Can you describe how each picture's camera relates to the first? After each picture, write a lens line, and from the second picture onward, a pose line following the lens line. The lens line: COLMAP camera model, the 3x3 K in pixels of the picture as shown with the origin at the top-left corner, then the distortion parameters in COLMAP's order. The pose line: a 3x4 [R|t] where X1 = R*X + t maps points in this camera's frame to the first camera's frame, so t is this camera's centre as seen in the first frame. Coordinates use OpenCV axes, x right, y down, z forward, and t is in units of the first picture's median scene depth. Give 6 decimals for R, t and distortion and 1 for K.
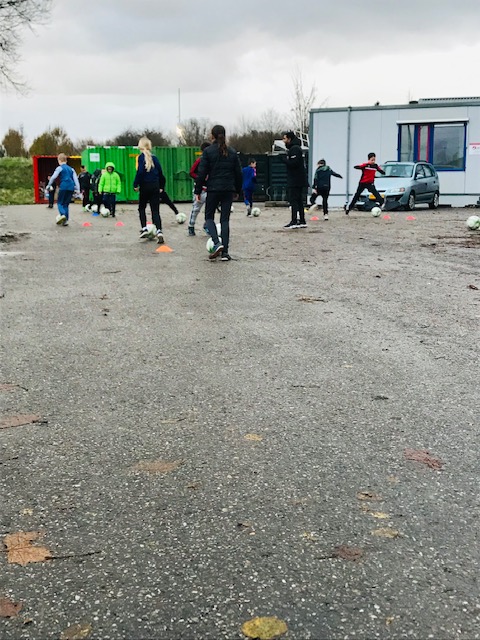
lens RADIAL K [[835.3, 0, 239.3], [0, 835.3, 323.4], [0, 0, 1]] dist [0.037114, 0.000000]
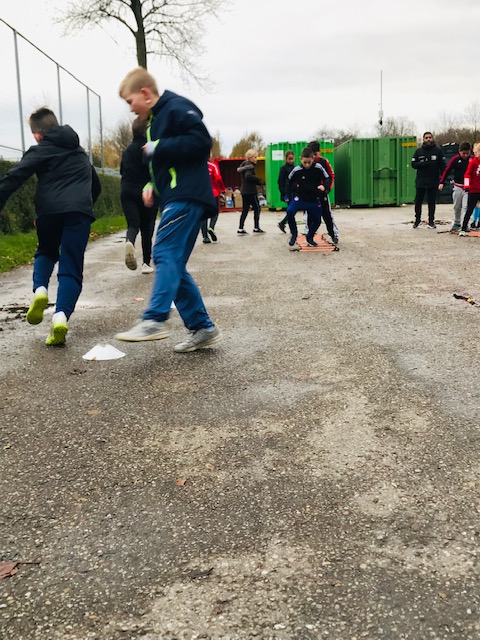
lens RADIAL K [[760.4, 0, 242.6], [0, 760.4, 326.0], [0, 0, 1]] dist [0.096149, 0.000000]
pose [[0.971906, 0.014707, -0.234910, -0.032408], [-0.011219, 0.999806, 0.016180, -0.050212], [0.235103, -0.013090, 0.971882, 0.311096]]
